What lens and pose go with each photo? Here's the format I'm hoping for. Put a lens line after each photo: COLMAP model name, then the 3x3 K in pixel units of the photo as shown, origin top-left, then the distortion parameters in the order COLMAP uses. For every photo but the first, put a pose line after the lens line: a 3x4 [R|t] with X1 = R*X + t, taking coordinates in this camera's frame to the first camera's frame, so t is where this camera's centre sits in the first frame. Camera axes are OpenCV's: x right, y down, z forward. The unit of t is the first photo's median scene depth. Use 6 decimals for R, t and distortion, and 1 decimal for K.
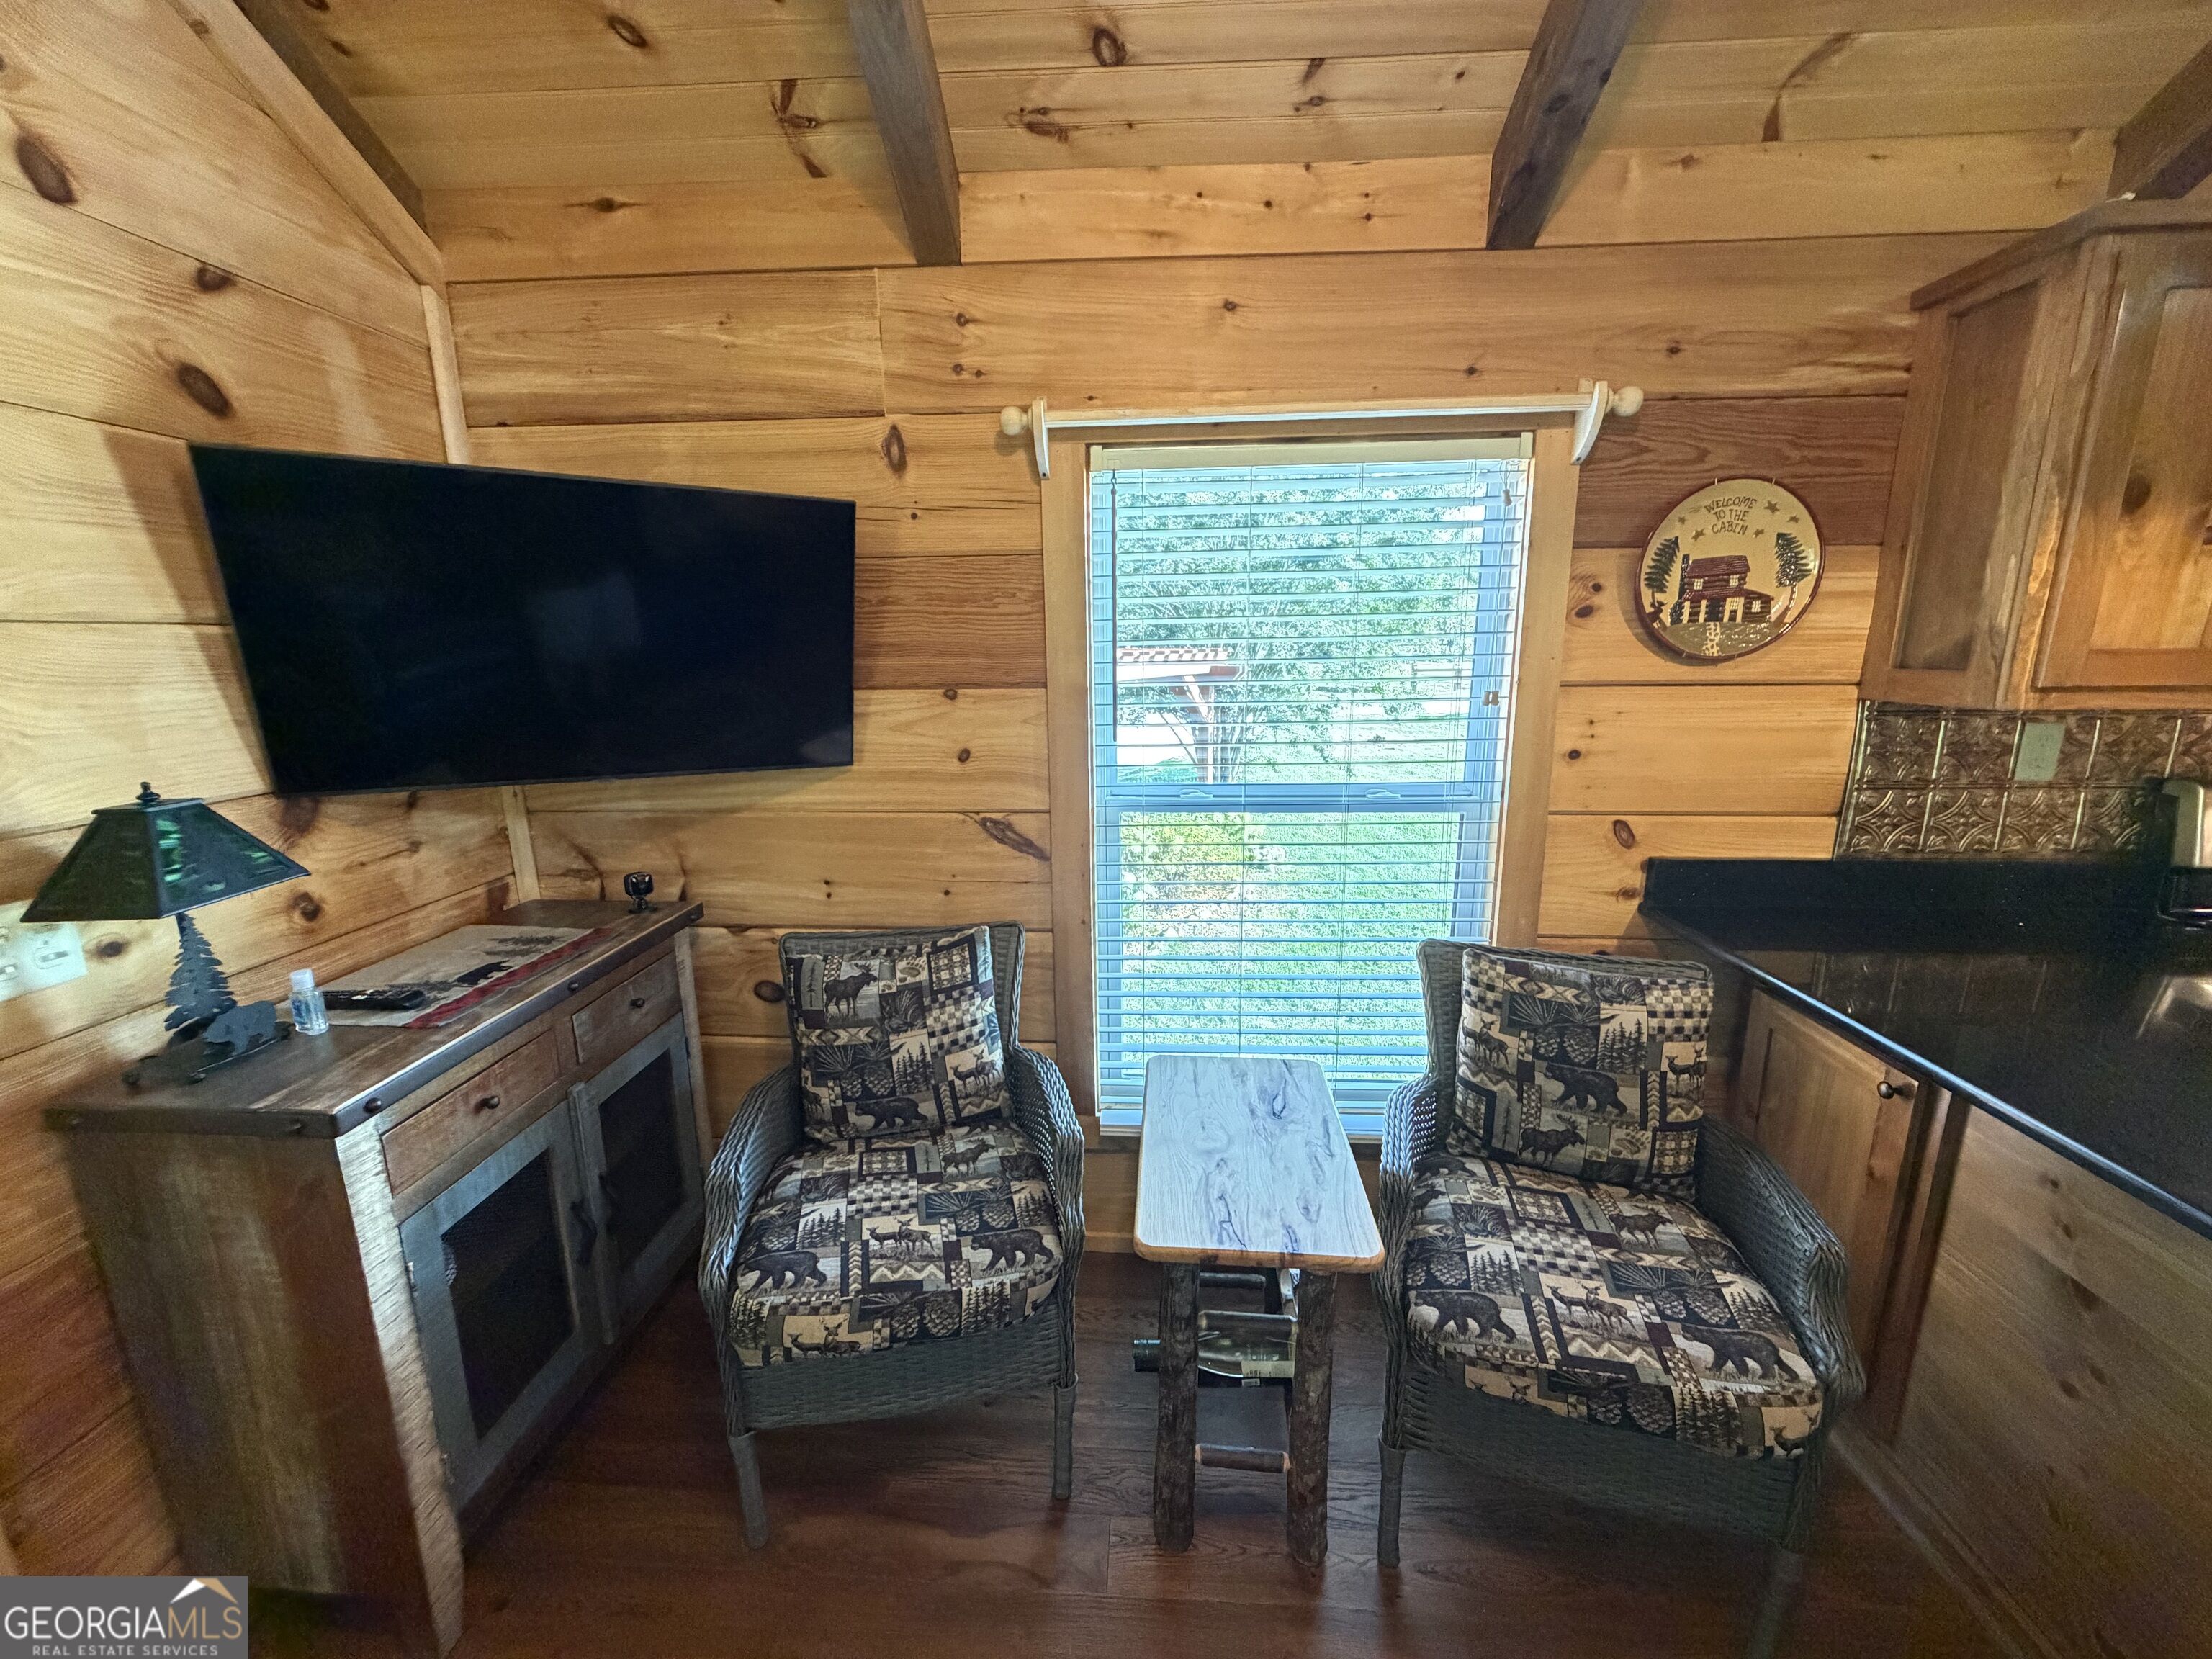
lens RADIAL K [[883.1, 0, 1102.8], [0, 883.1, 828.1], [0, 0, 1]] dist [0.000156, 0.000176]
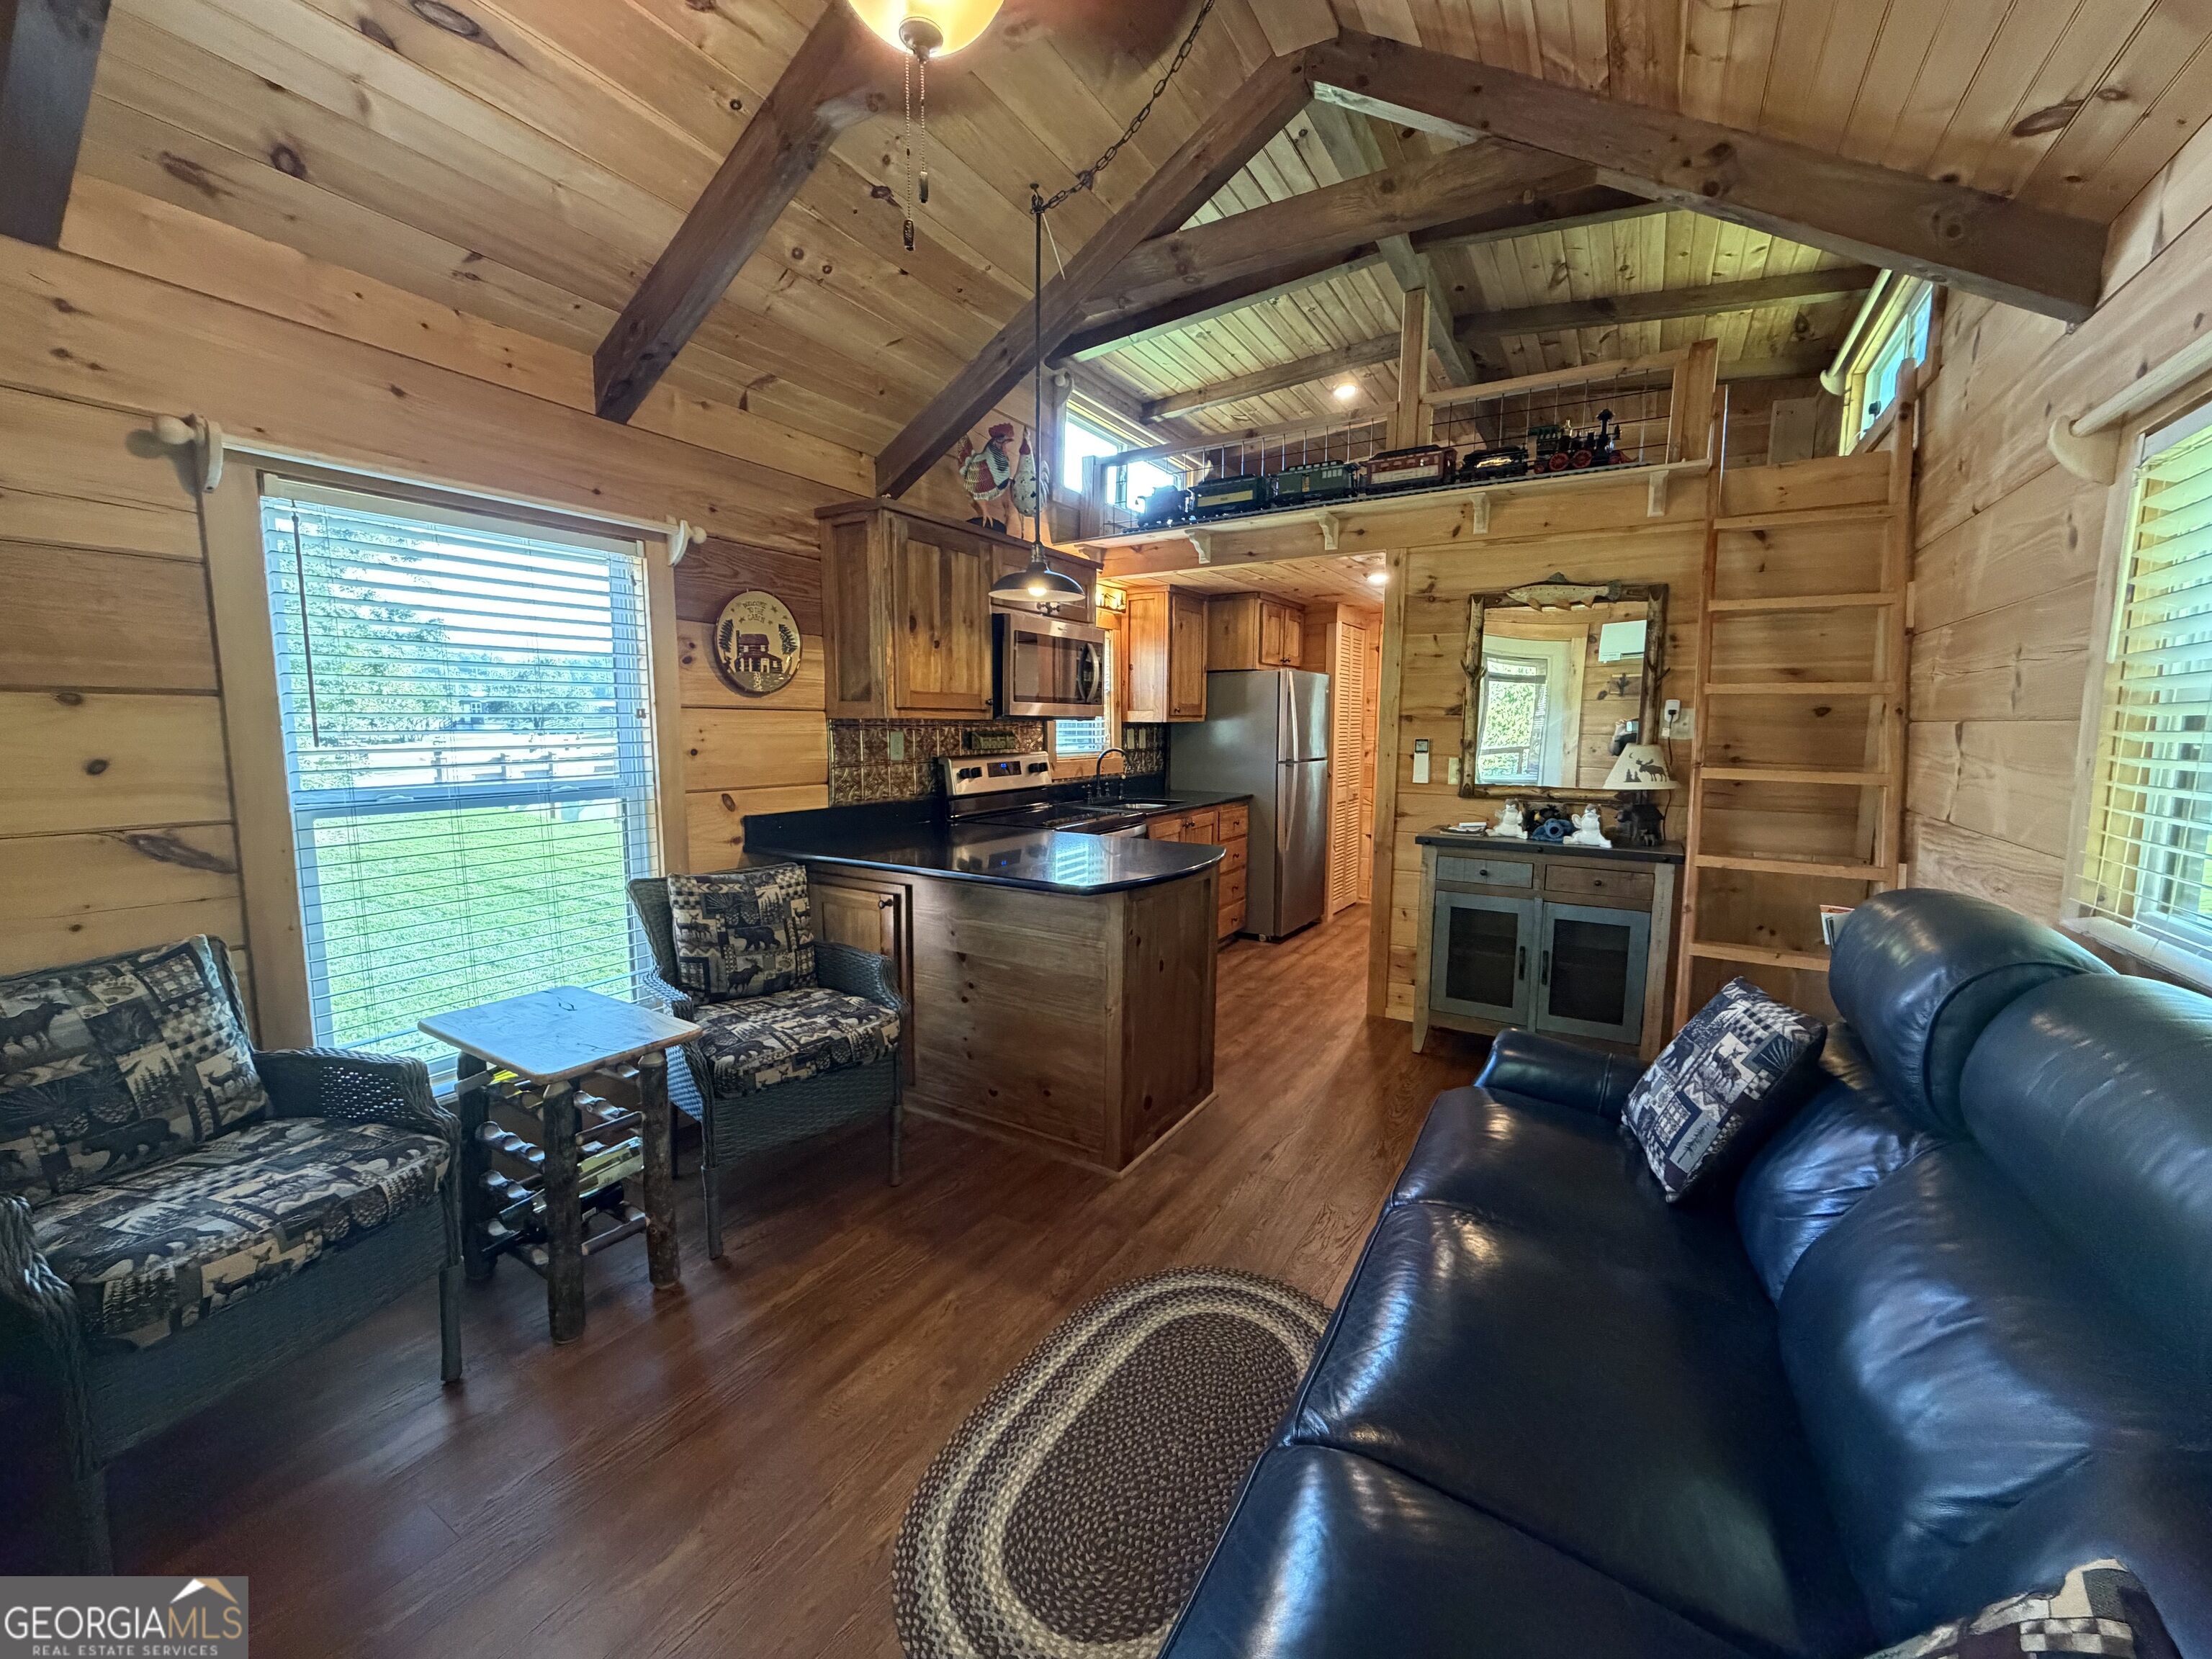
lens RADIAL K [[883.1, 0, 1098.1], [0, 883.1, 829.3], [0, 0, 1]] dist [0.000156, 0.000176]
pose [[0.465462, -0.091878, 0.880286, -0.558556], [0.173139, 0.984833, 0.011240, 0.170170], [-0.867968, 0.147180, 0.474310, -0.352770]]
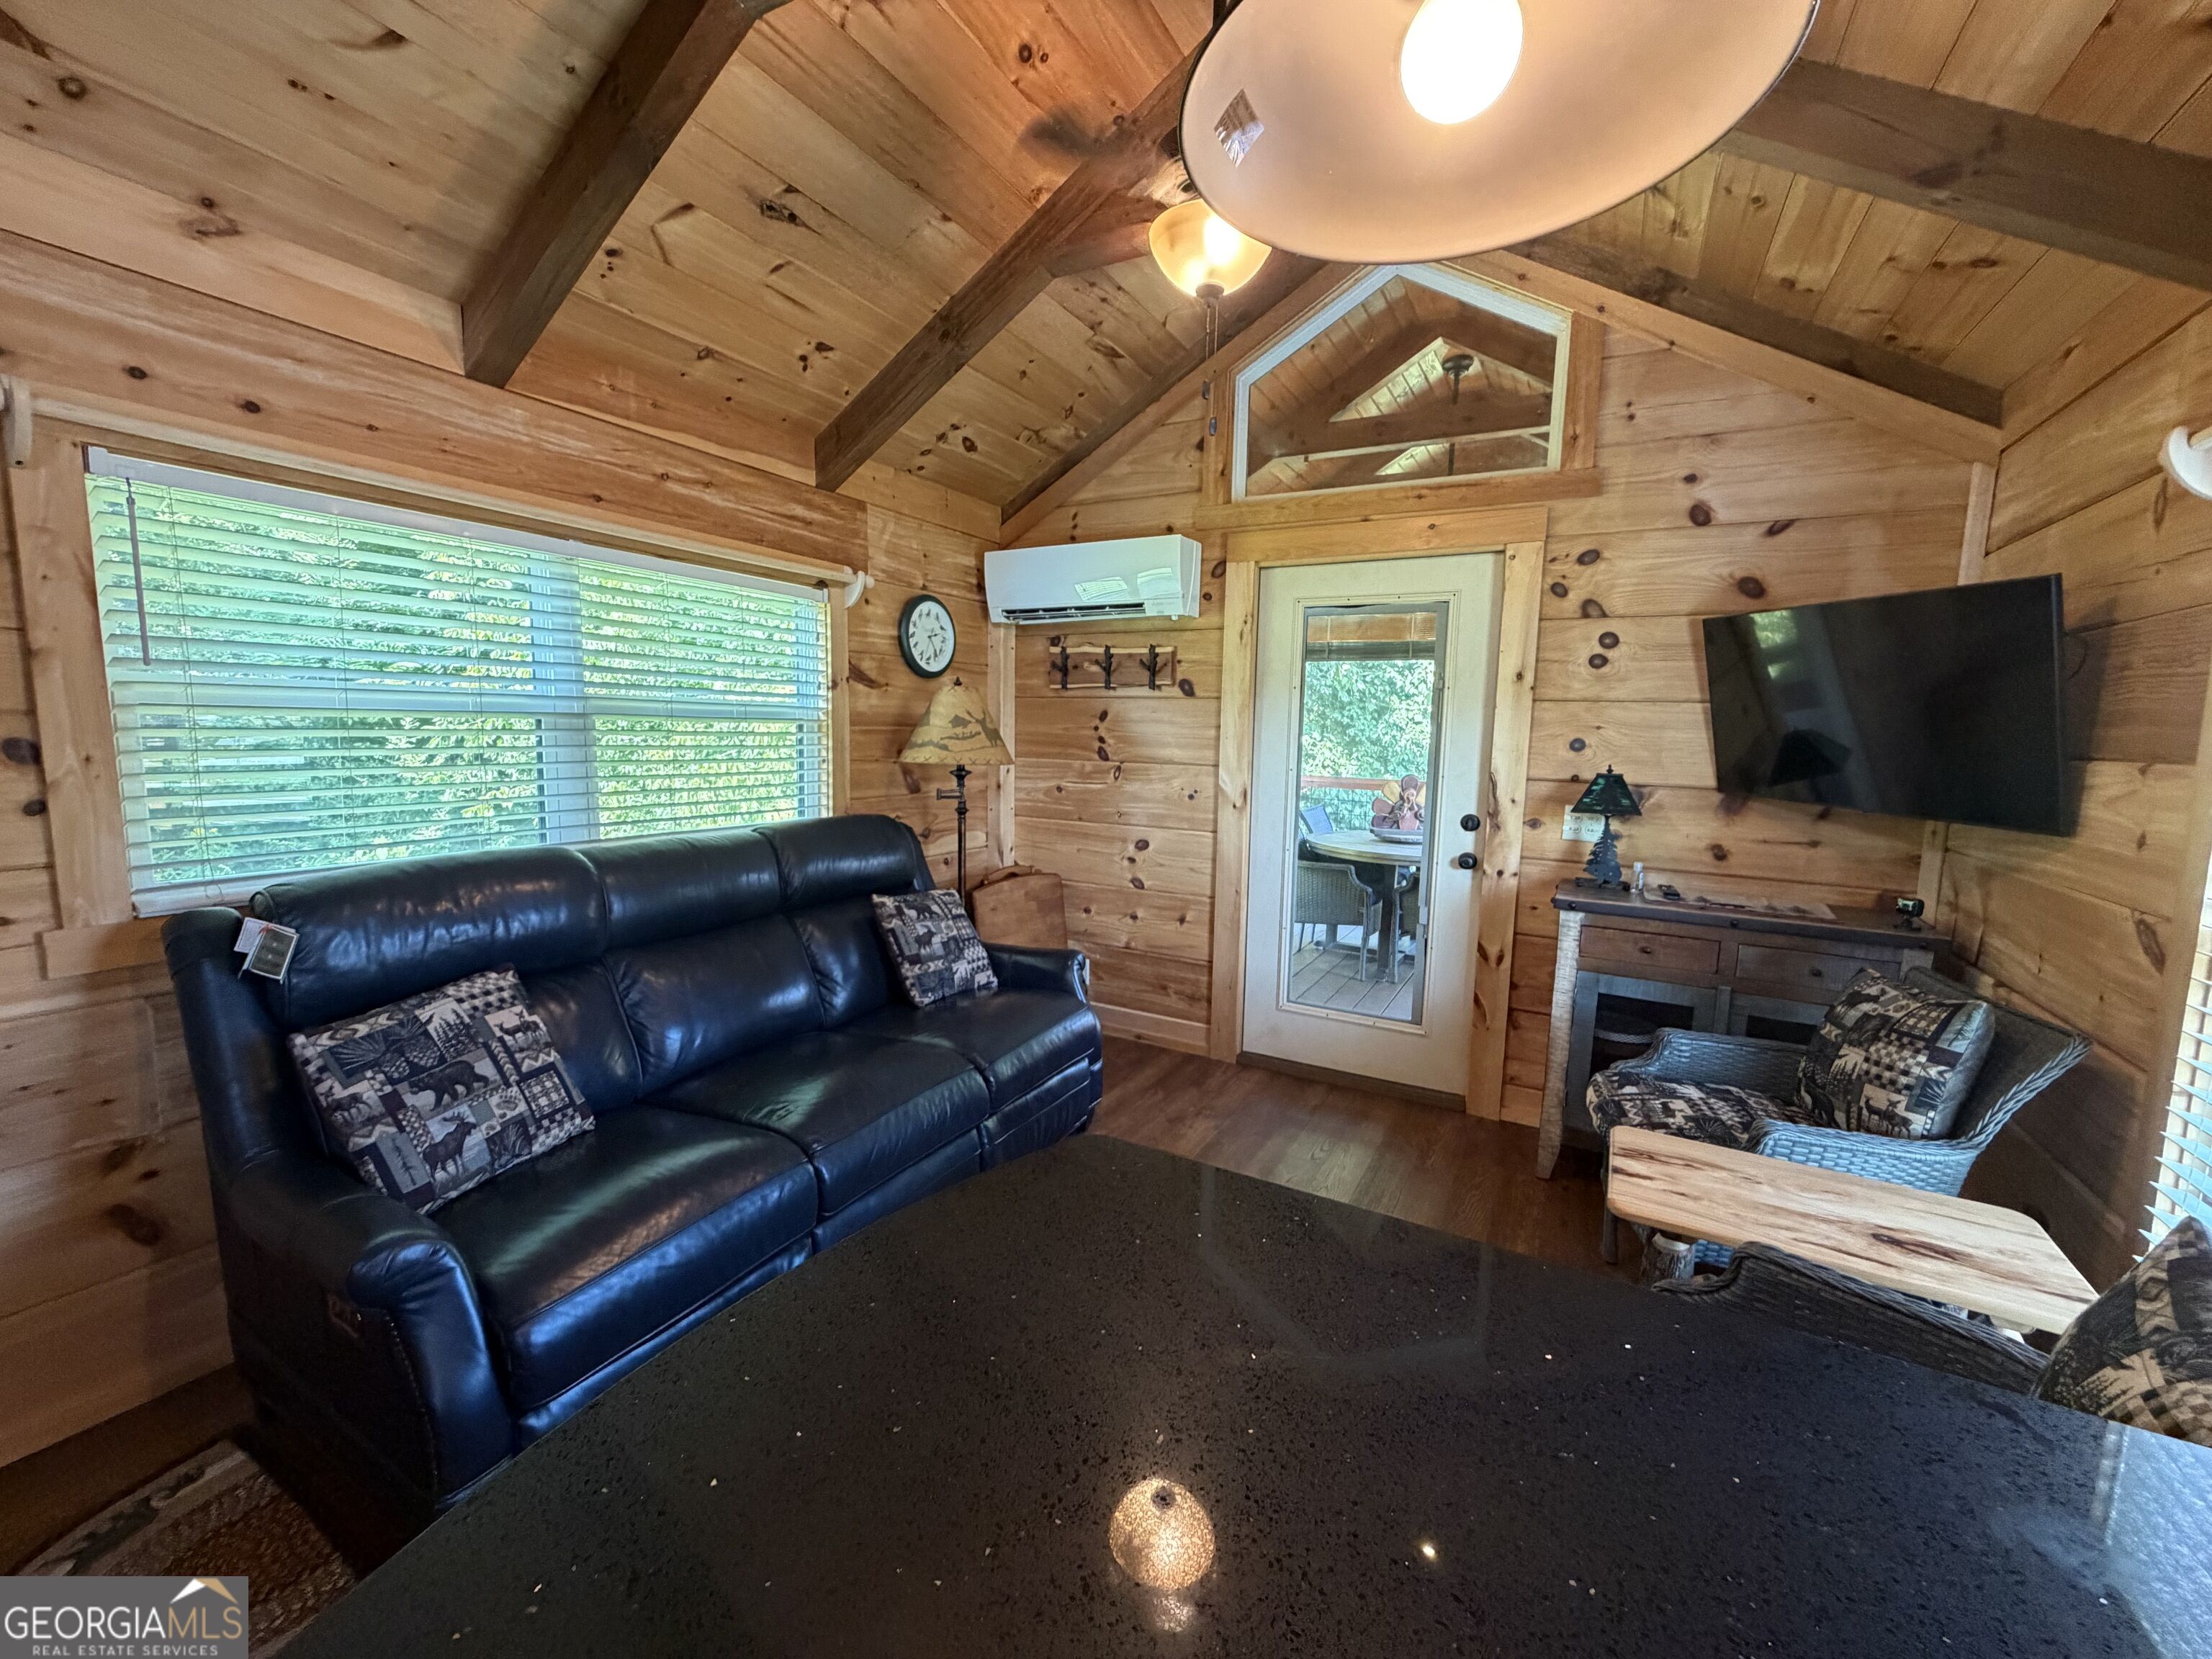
lens RADIAL K [[883.1, 0, 1099.1], [0, 883.1, 825.8], [0, 0, 1]] dist [0.000156, 0.000176]
pose [[-0.432829, 0.104104, -0.895445, 1.199787], [-0.209921, 0.954363, 0.212423, -0.077993], [0.876694, 0.279916, -0.391222, 0.525121]]
